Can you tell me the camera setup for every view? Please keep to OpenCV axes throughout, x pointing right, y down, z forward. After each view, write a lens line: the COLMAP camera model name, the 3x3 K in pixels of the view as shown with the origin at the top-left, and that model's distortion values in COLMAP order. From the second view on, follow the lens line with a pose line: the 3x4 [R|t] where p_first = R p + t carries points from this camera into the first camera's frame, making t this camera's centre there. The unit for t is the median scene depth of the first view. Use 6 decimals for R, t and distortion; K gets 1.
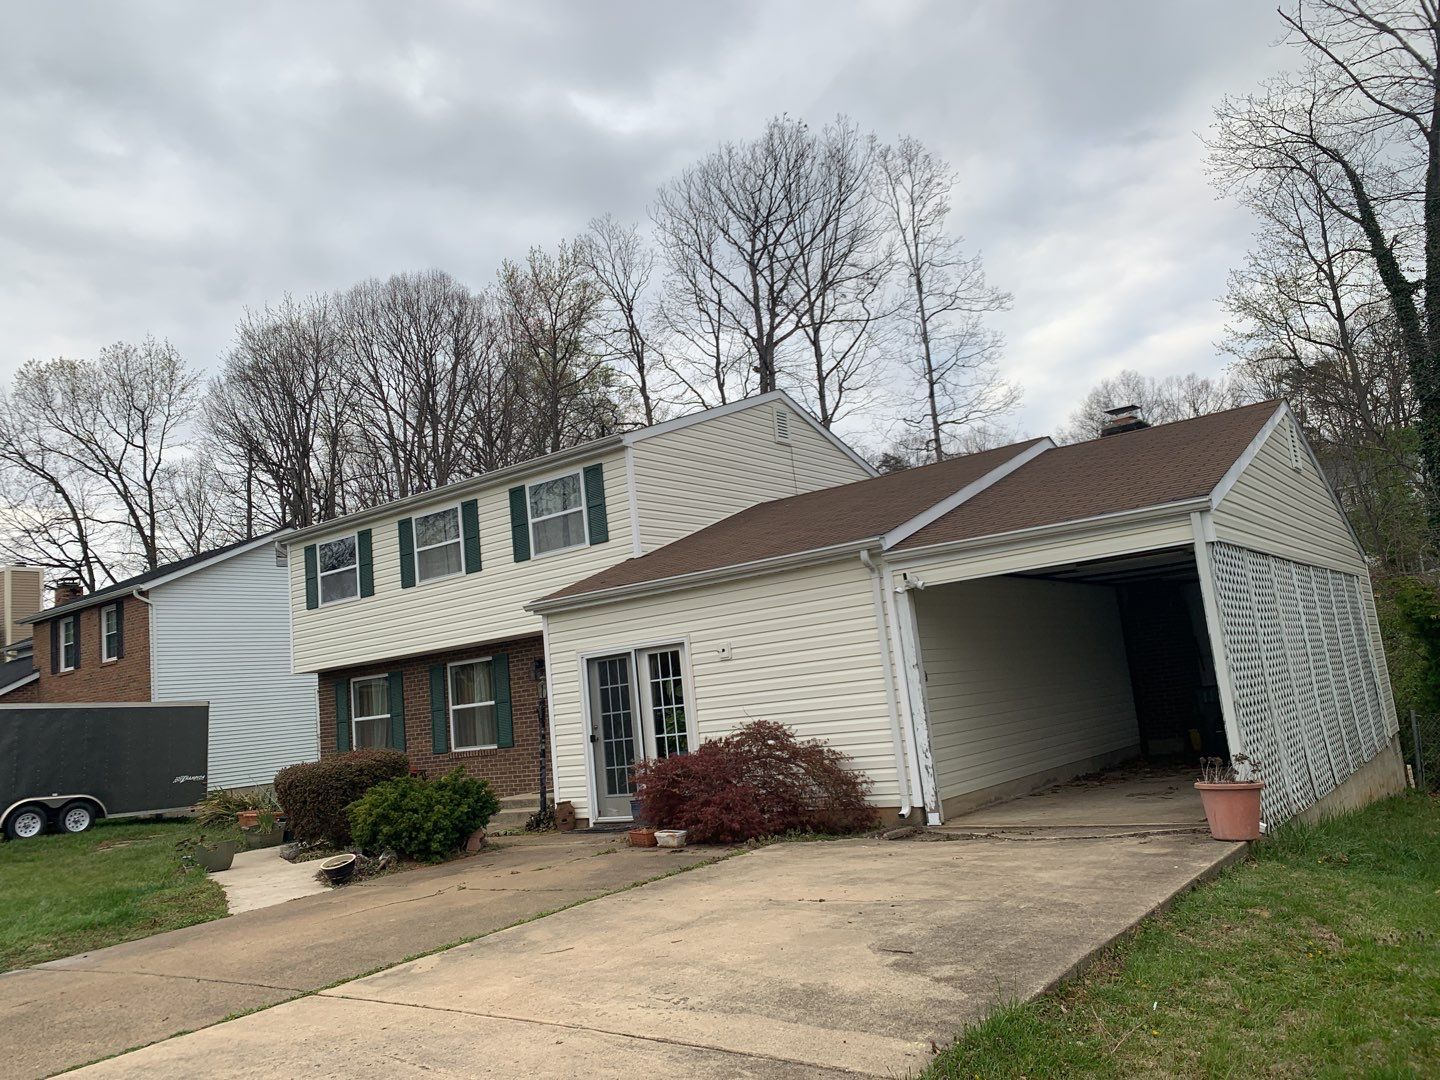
lens RADIAL K [[1100.9, 0, 720.1], [0, 1100.9, 540.6], [0, 0, 1]] dist [0.014372, -0.026276]
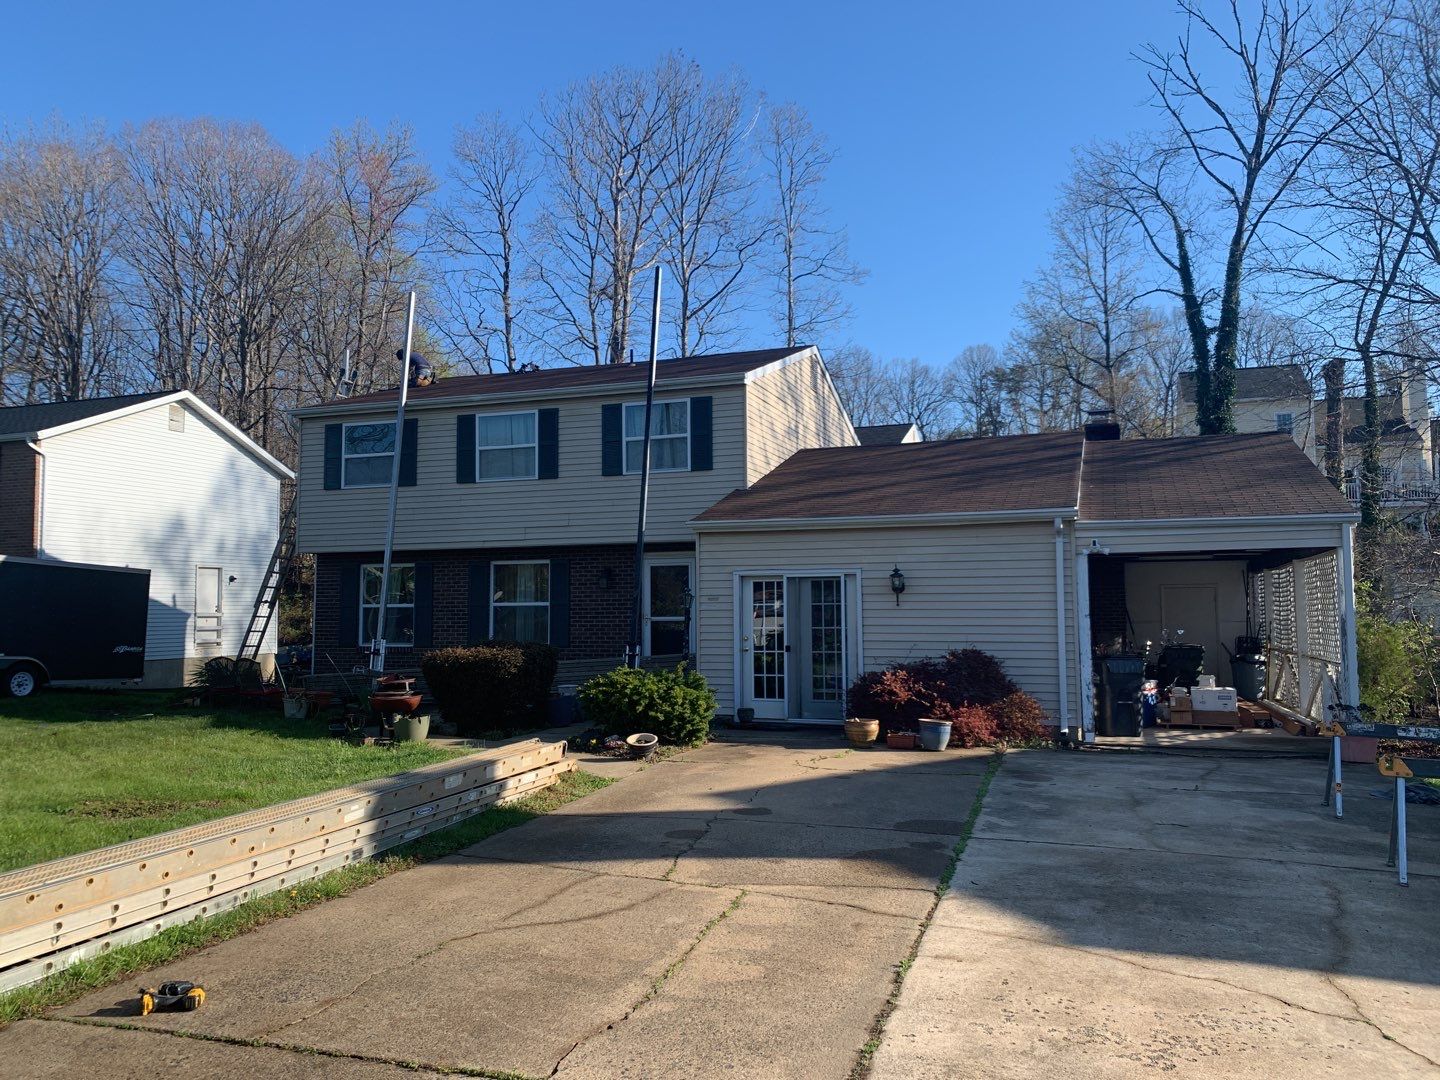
lens RADIAL K [[1100.9, 0, 721.3], [0, 1100.9, 538.9], [0, 0, 1]] dist [0.014372, -0.026276]
pose [[0.951276, 0.114549, 0.286273, -0.281842], [-0.132928, 0.990079, 0.045547, 0.012698], [-0.278215, -0.081381, 0.957065, -0.032596]]
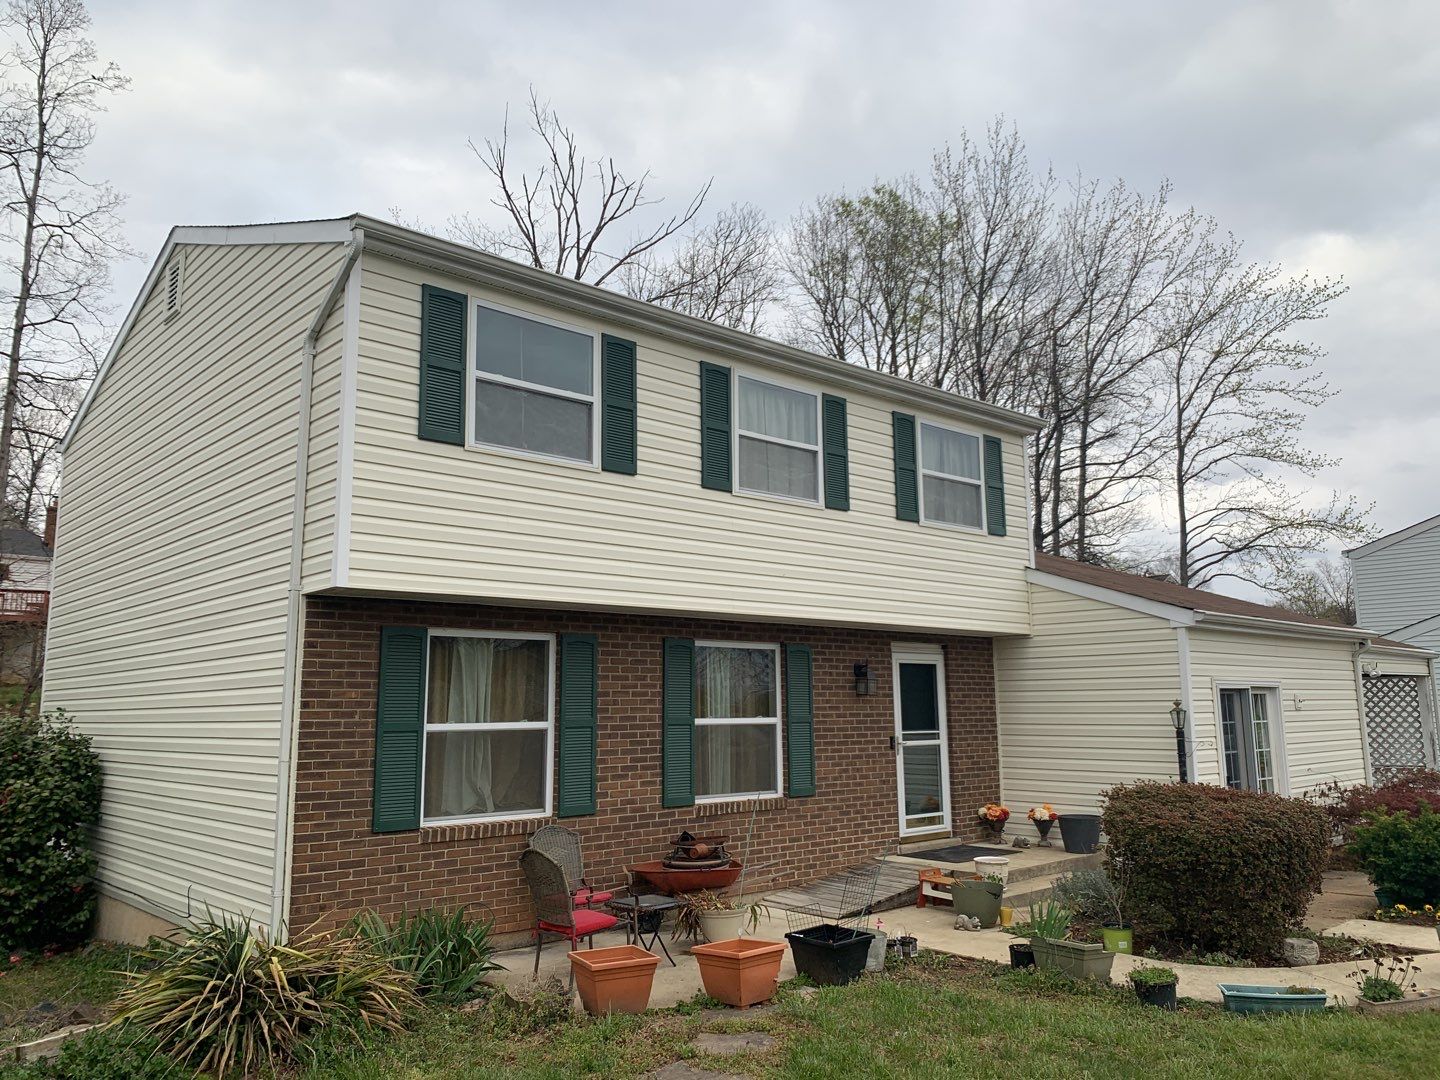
lens RADIAL K [[1100.9, 0, 716.5], [0, 1100.9, 532.8], [0, 0, 1]] dist [0.014372, -0.026276]
pose [[0.199308, 0.253873, 0.946480, -0.645215], [-0.157104, 0.961643, -0.224857, 0.150343], [-0.967261, -0.103880, 0.231547, 0.719490]]
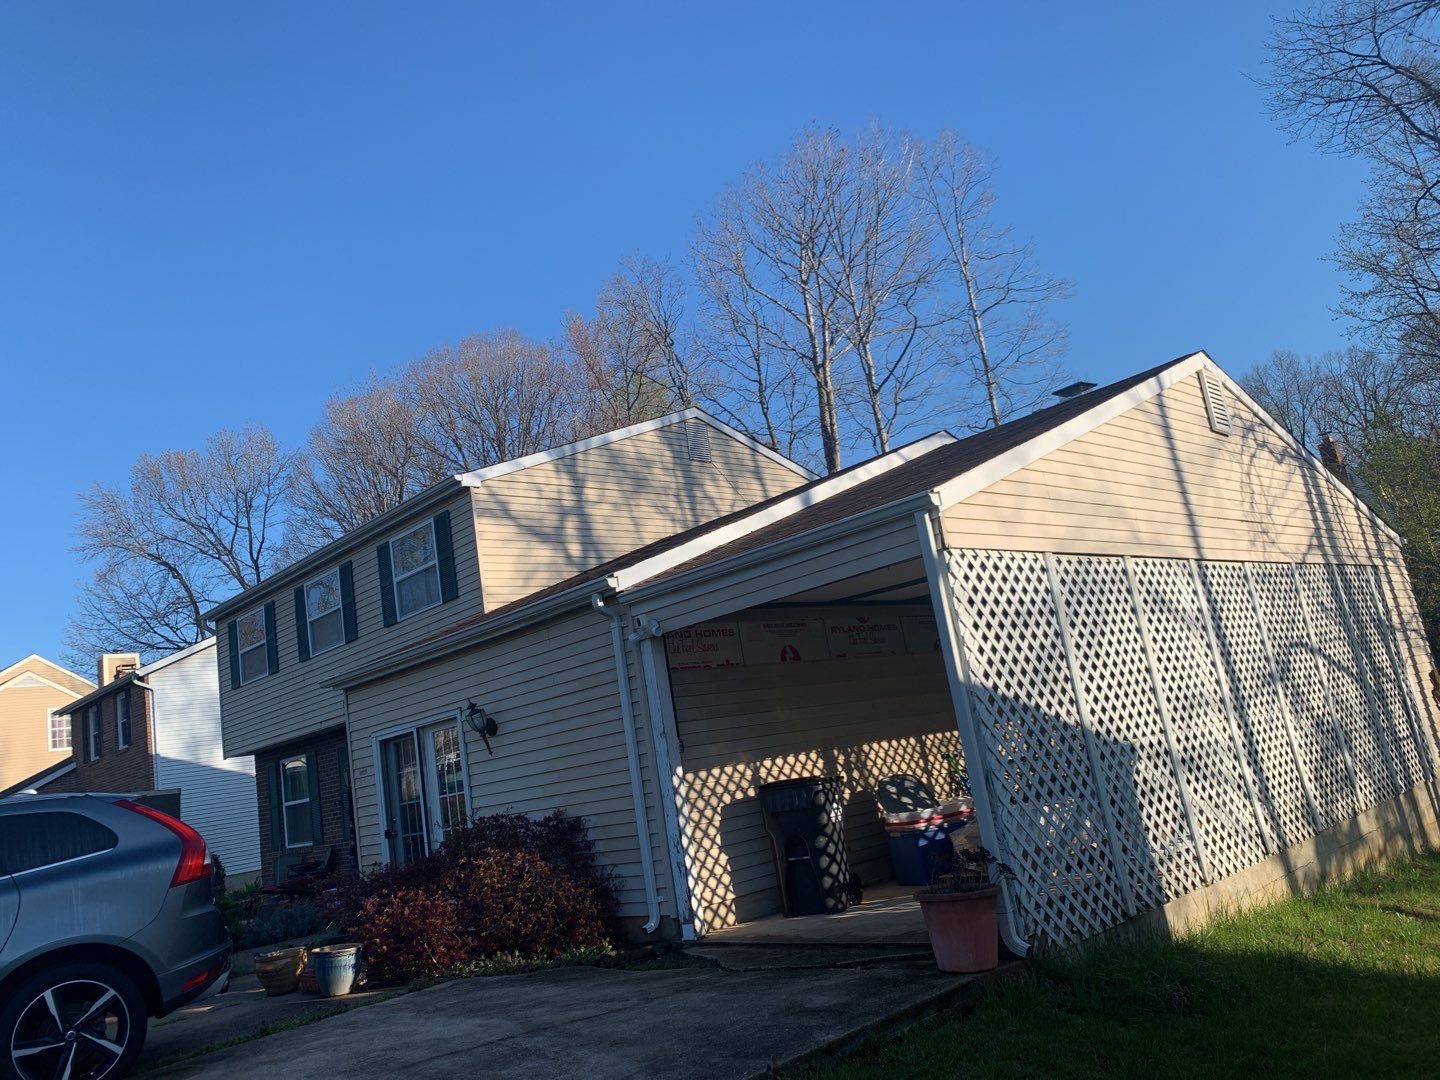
lens RADIAL K [[1100.9, 0, 723.7], [0, 1100.9, 537.7], [0, 0, 1]] dist [0.014372, -0.026276]
pose [[0.985893, -0.087072, -0.142944, 0.169458], [0.082357, 0.995856, -0.038586, 0.003240], [0.145711, 0.026269, 0.988978, 0.108889]]
